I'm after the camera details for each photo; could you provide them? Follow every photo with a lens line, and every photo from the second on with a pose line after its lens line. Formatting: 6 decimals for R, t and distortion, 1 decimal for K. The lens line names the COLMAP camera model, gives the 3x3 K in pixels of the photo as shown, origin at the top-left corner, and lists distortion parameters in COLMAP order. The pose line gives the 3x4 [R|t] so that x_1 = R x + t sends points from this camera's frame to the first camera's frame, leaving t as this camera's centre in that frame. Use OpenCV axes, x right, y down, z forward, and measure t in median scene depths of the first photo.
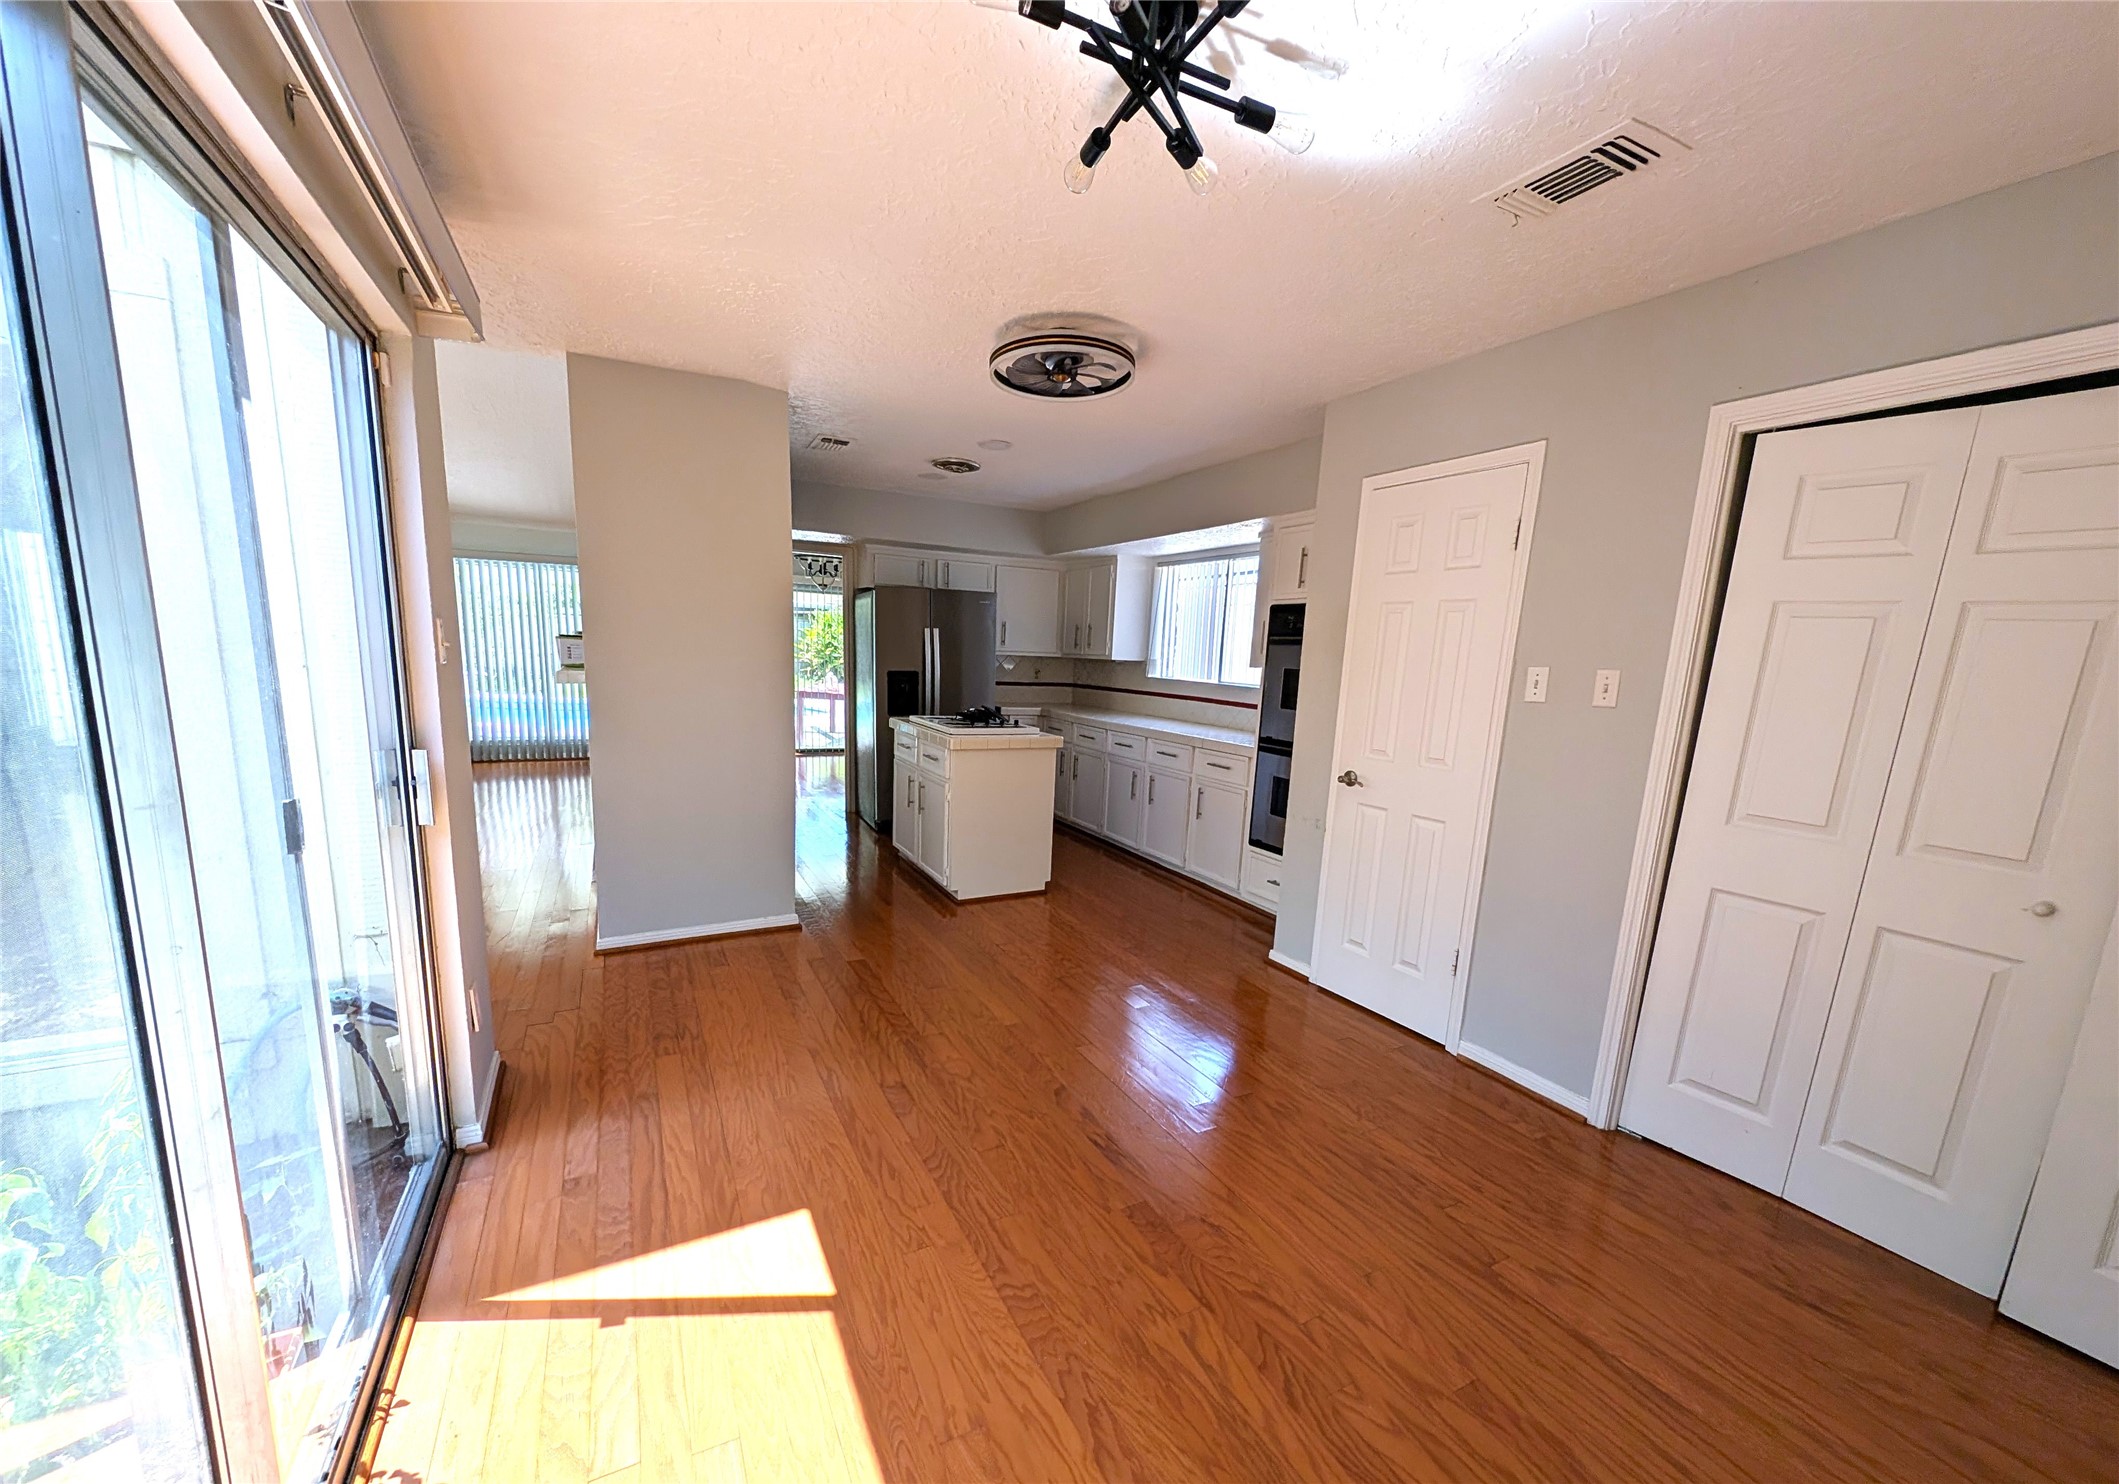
lens RADIAL K [[663.5, 0, 995.8], [0, 663.5, 767.4], [0, 0, 1]] dist [0.036788, -0.013699]
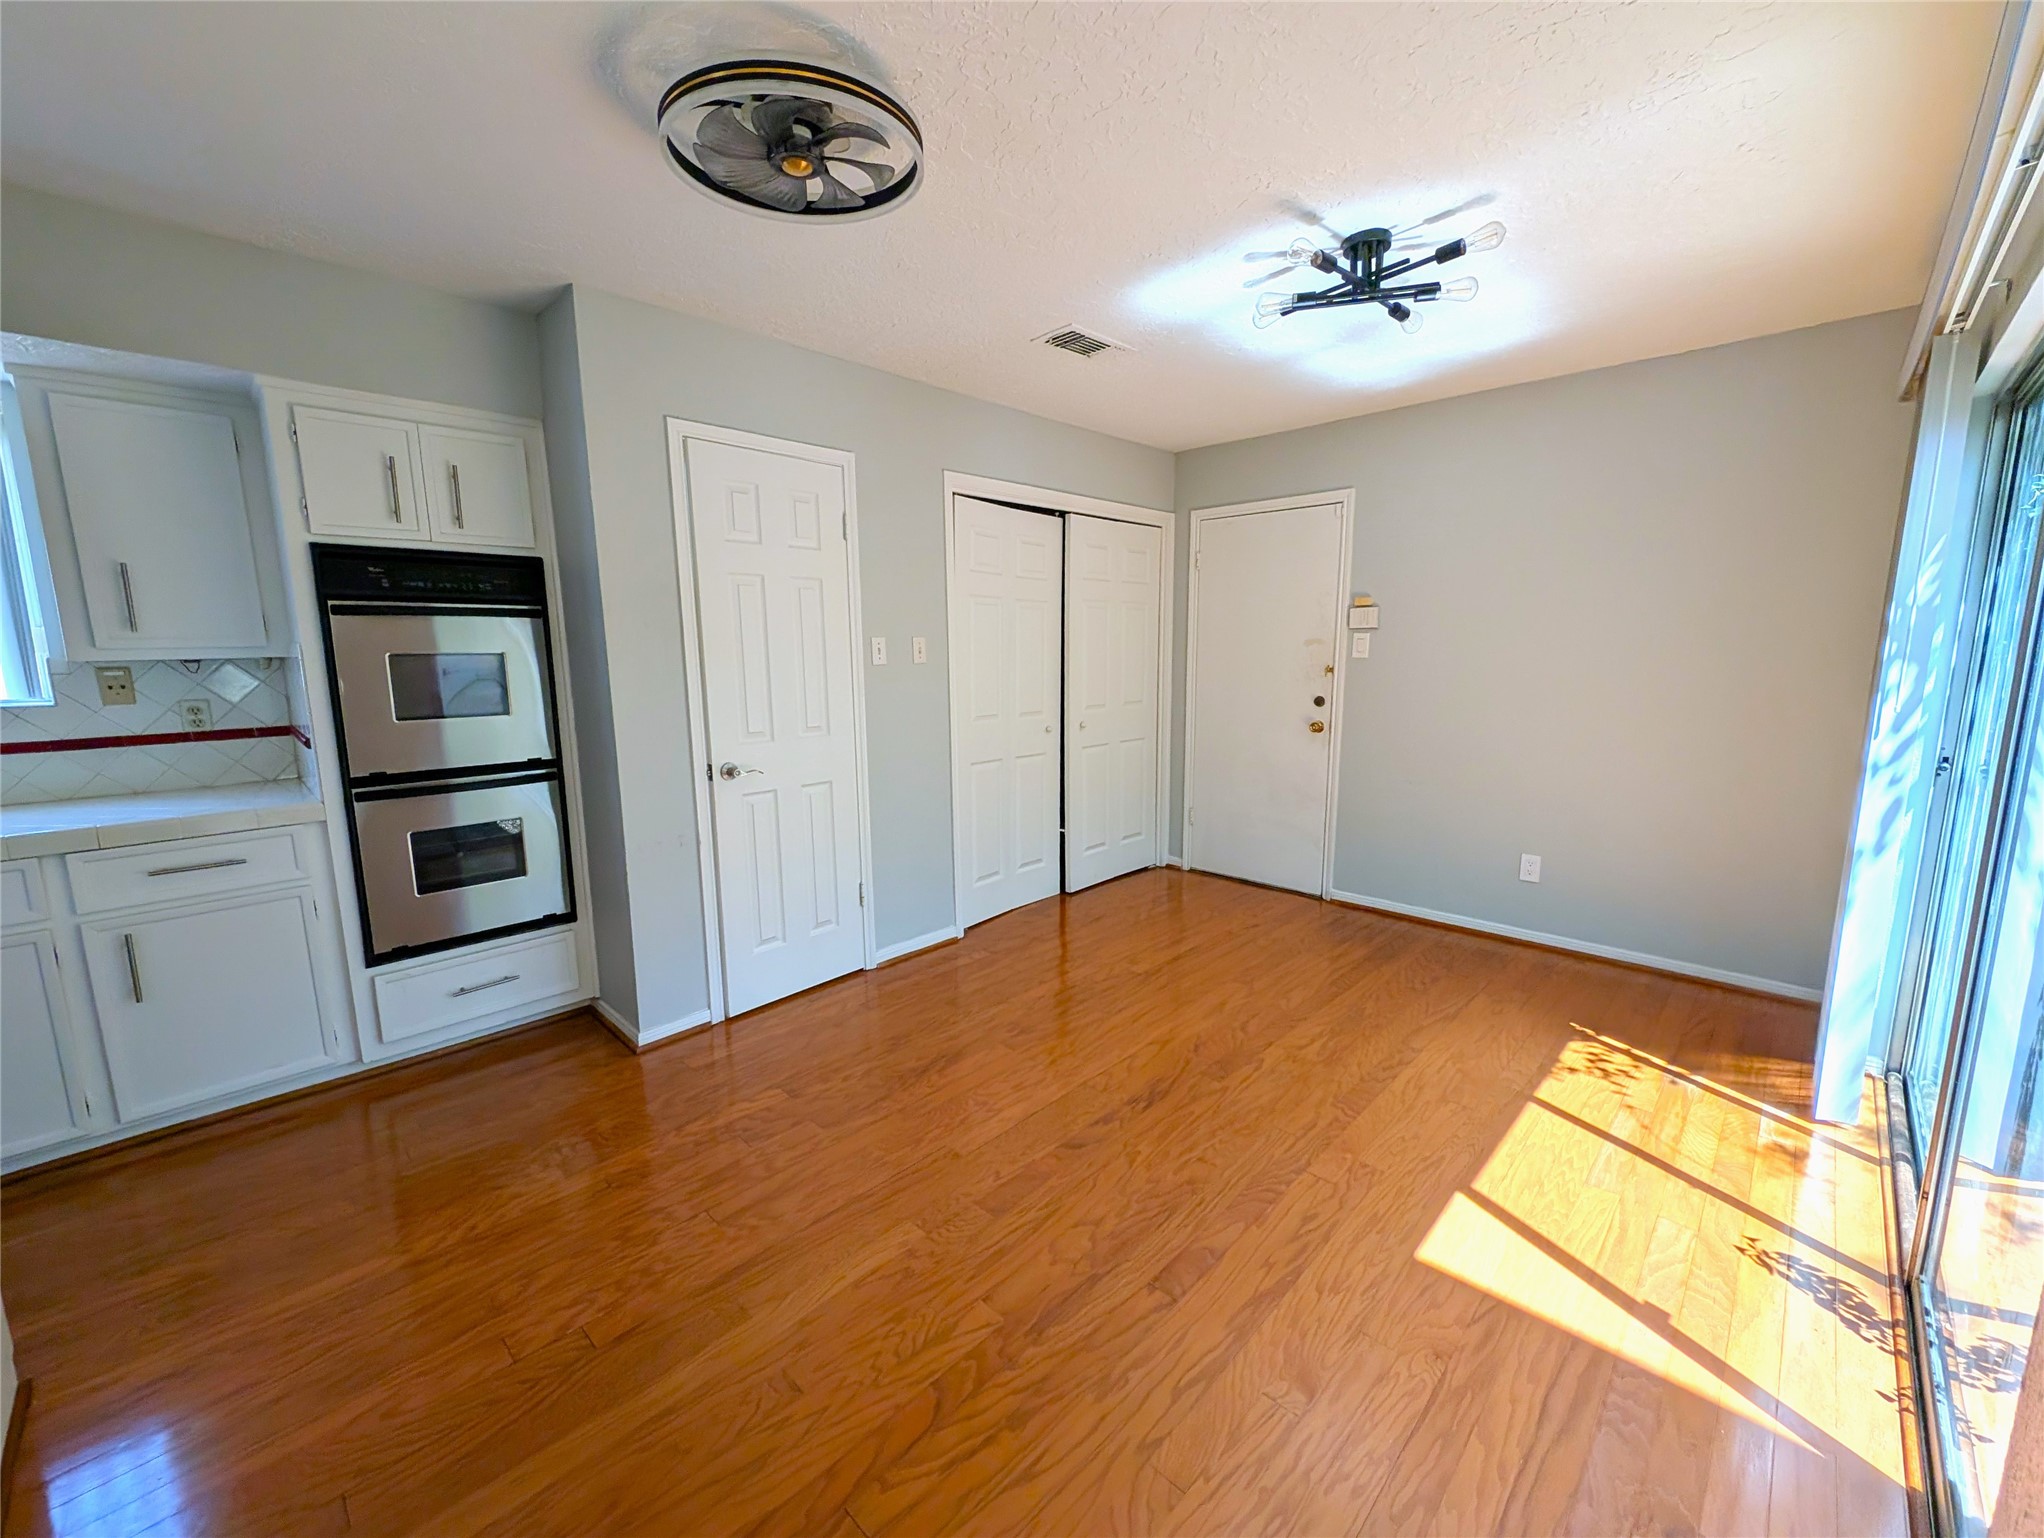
lens RADIAL K [[804.4, 0, 1016.4], [0, 804.4, 770.2], [0, 0, 1]] dist [0.003341, -0.000224]
pose [[-0.262536, -0.196860, 0.944627, -0.819441], [0.163956, 0.955631, 0.244721, -0.263240], [-0.950891, 0.219126, -0.218611, 1.263737]]
